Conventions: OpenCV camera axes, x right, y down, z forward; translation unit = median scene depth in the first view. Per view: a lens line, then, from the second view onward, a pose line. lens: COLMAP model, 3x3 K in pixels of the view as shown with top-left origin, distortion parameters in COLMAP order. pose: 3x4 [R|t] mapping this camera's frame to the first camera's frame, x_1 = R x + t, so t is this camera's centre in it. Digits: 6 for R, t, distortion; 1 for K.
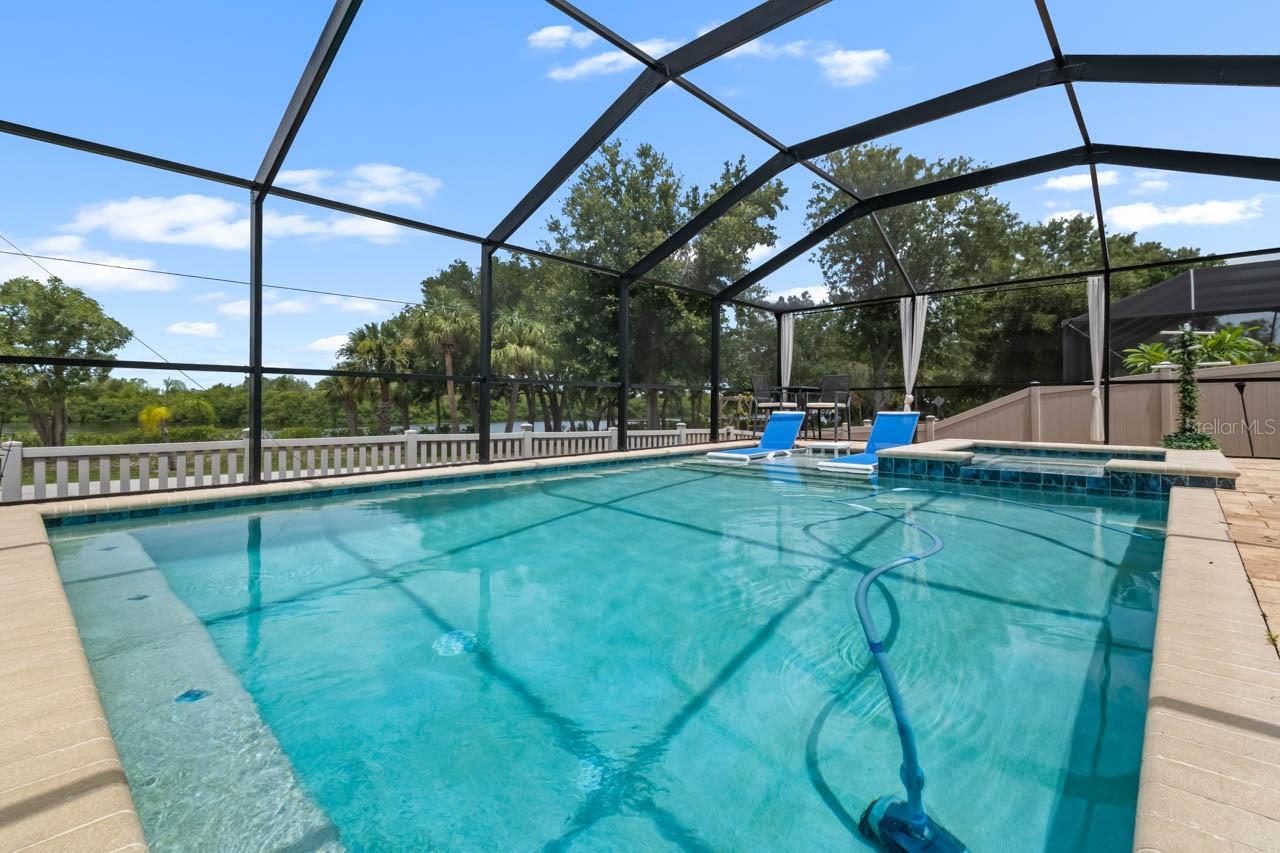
lens RADIAL K [[574.8, 0, 639.4], [0, 574.8, 398.8], [0, 0, 1]] dist [-0.000202, -0.000032]
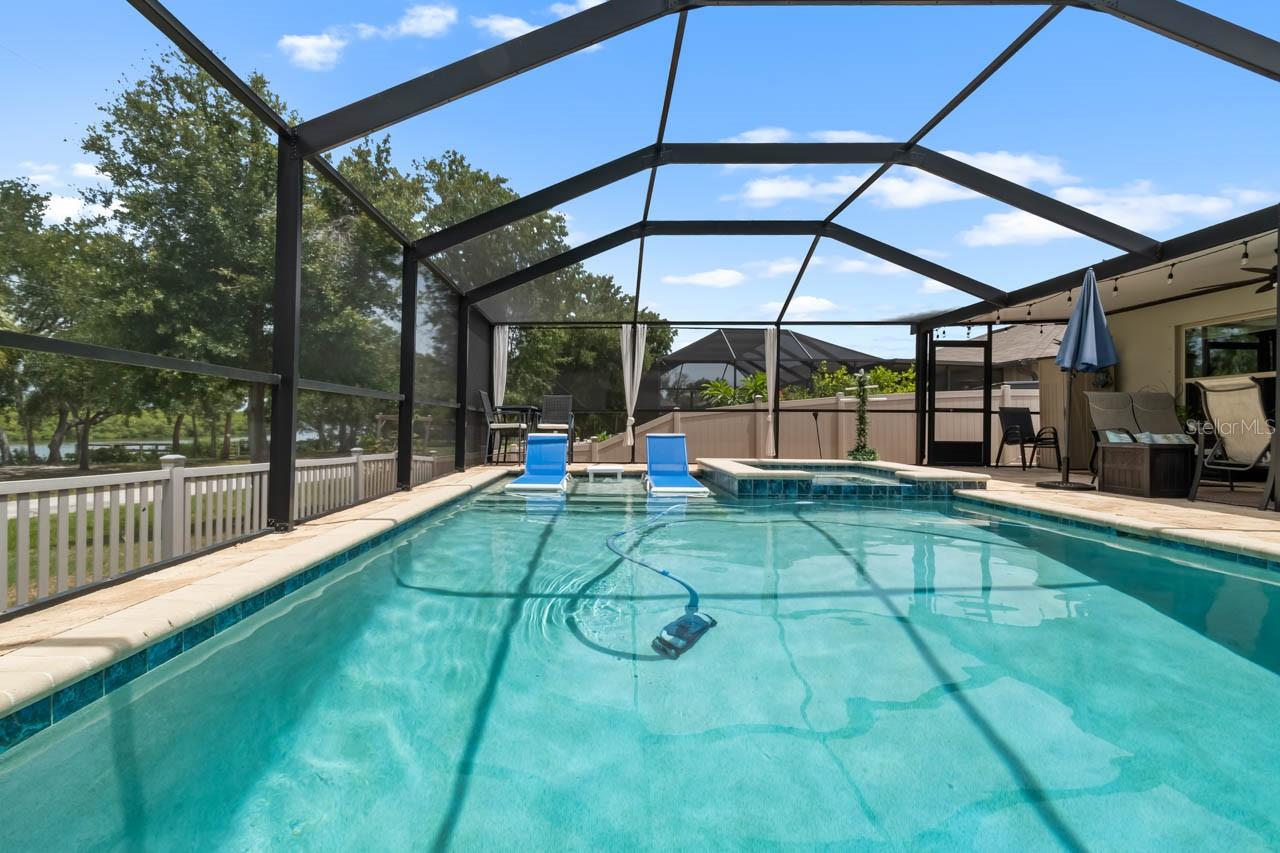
lens RADIAL K [[574.9, 0, 640.0], [0, 574.9, 426.5], [0, 0, 1]] dist [0.000645, 0.000199]
pose [[0.745084, 0.004632, 0.666955, -0.330909], [-0.013769, 0.999870, 0.008438, 0.001363], [-0.666829, -0.015470, 0.745050, 0.303125]]
